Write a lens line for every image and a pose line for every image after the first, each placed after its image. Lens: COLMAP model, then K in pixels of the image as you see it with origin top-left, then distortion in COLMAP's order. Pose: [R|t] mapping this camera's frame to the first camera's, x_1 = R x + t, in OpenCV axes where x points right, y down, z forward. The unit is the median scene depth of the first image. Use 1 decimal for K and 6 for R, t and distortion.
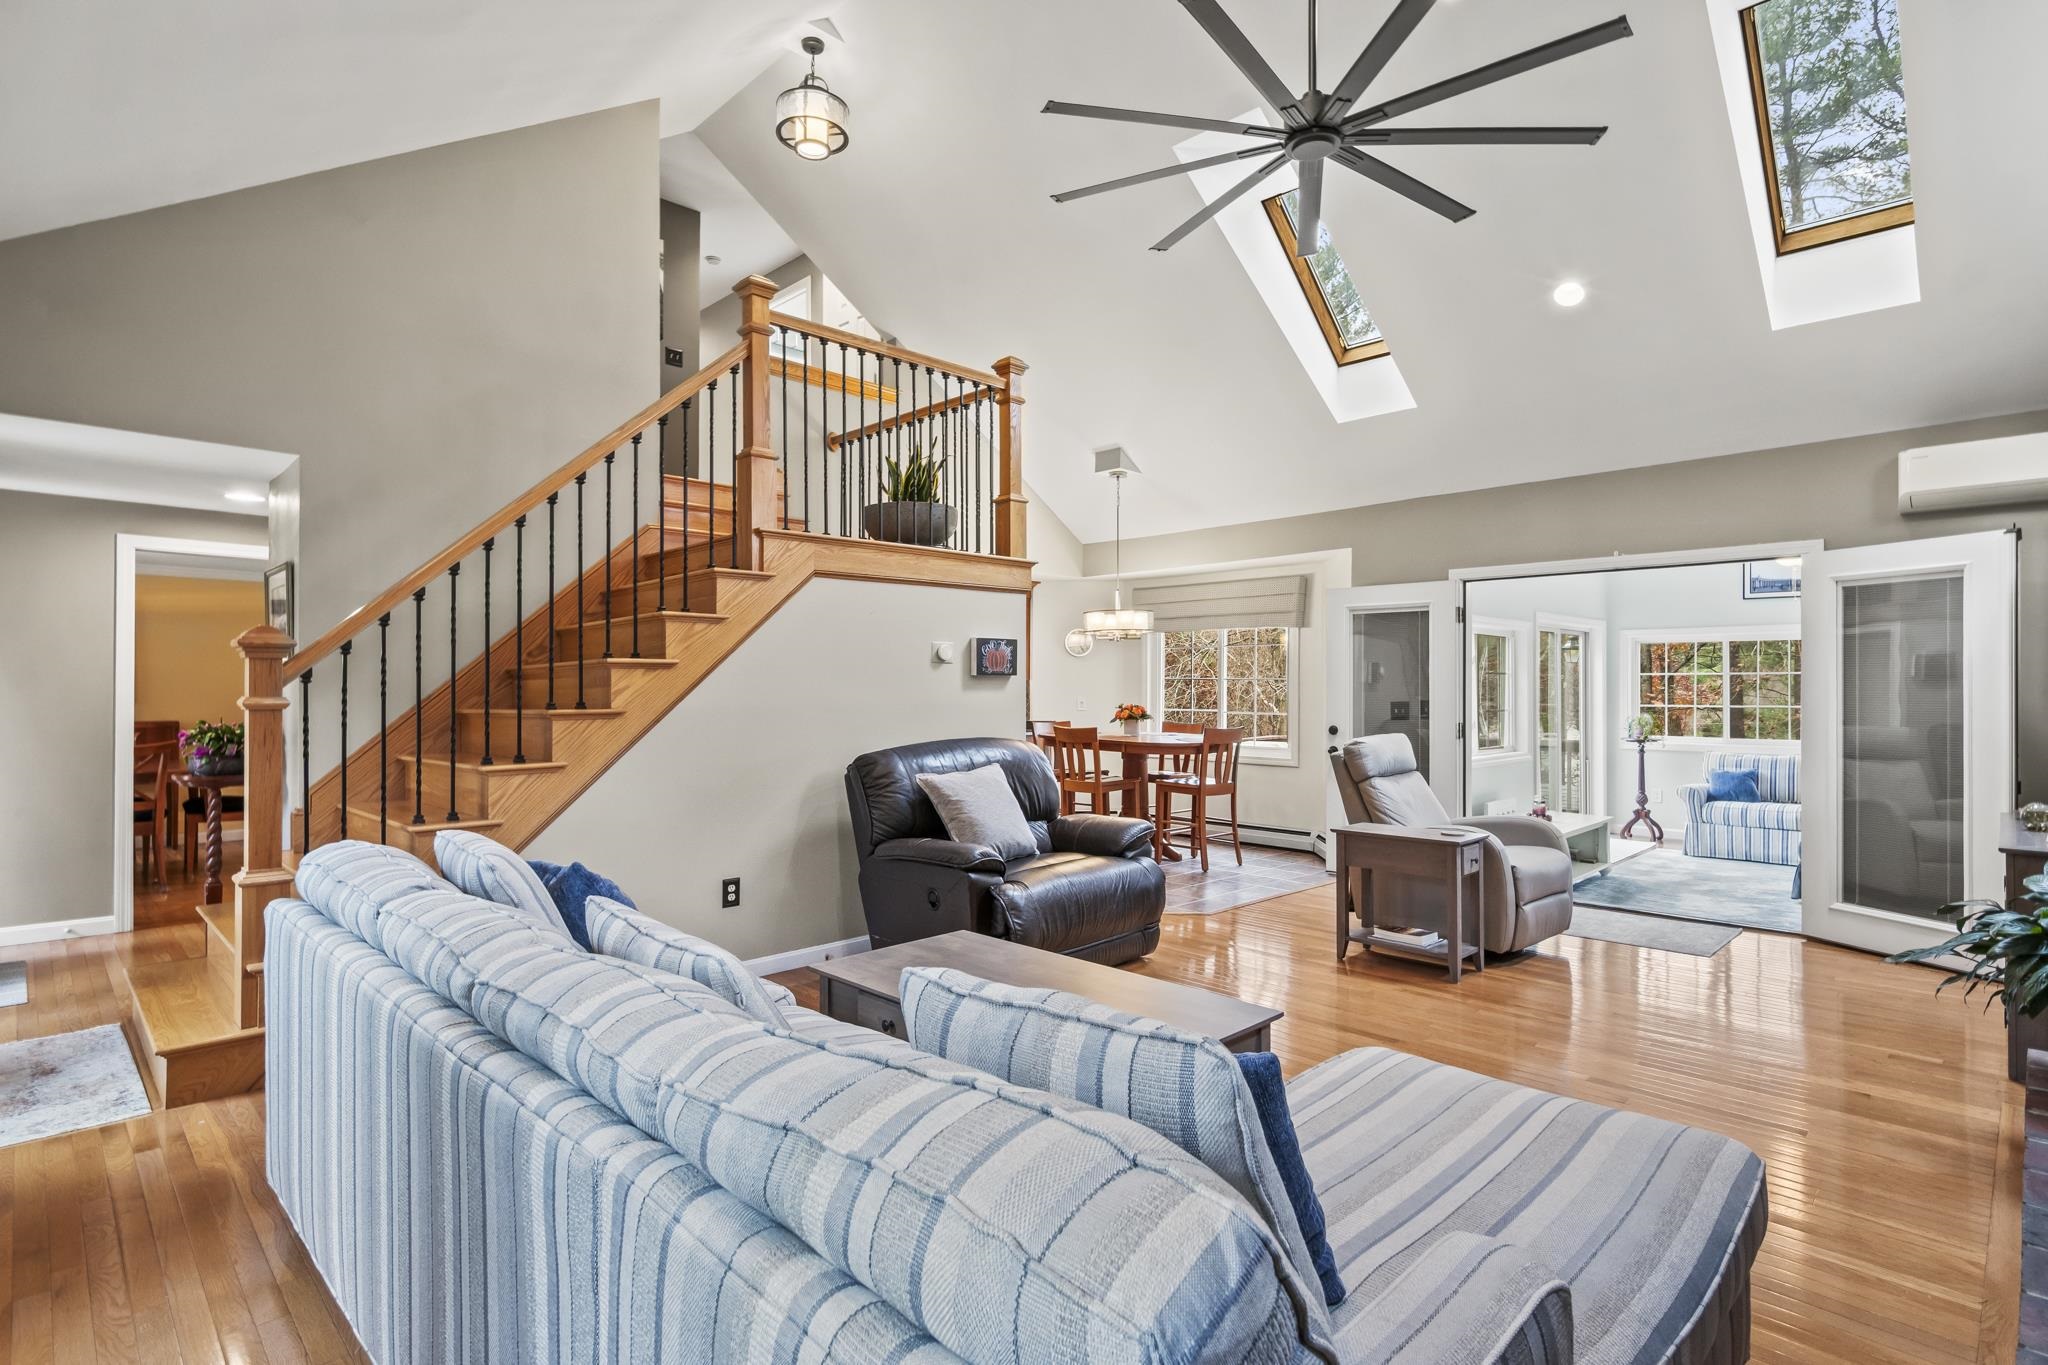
lens RADIAL K [[1010.0, 0, 1012.2], [0, 1010.0, 694.1], [0, 0, 1]] dist [-0.001709, -0.000340]
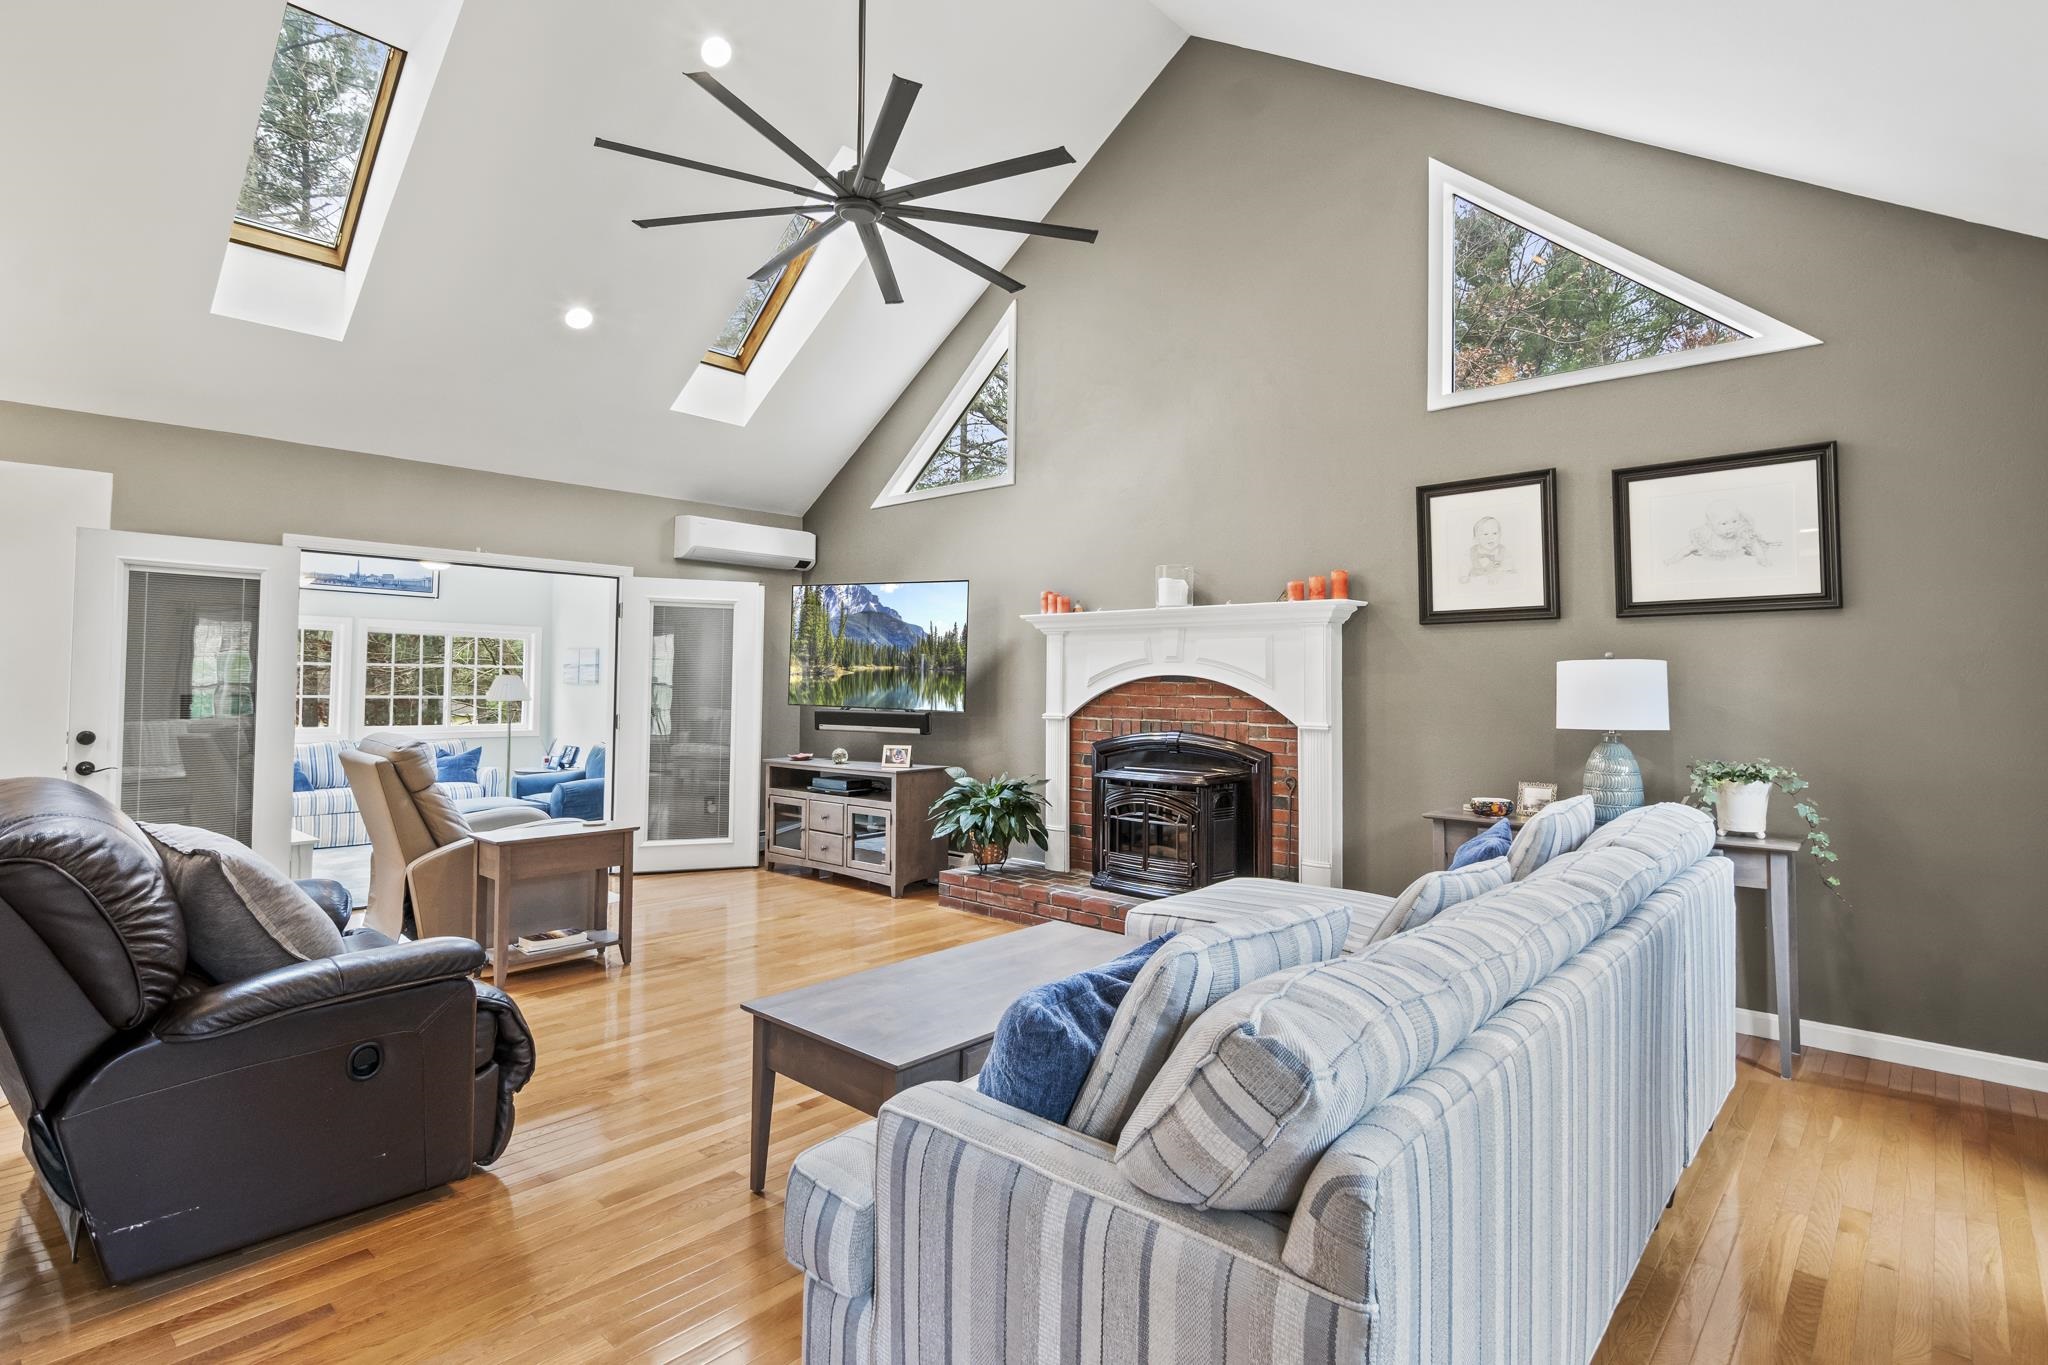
lens RADIAL K [[1010.0, 0, 1012.2], [0, 1010.0, 694.1], [0, 0, 1]] dist [-0.001709, -0.000340]
pose [[-0.053068, -0.007444, 0.998563, -0.416662], [-0.000664, 0.999972, 0.007419, 0.001292], [-0.998591, -0.000270, -0.053072, 0.447841]]
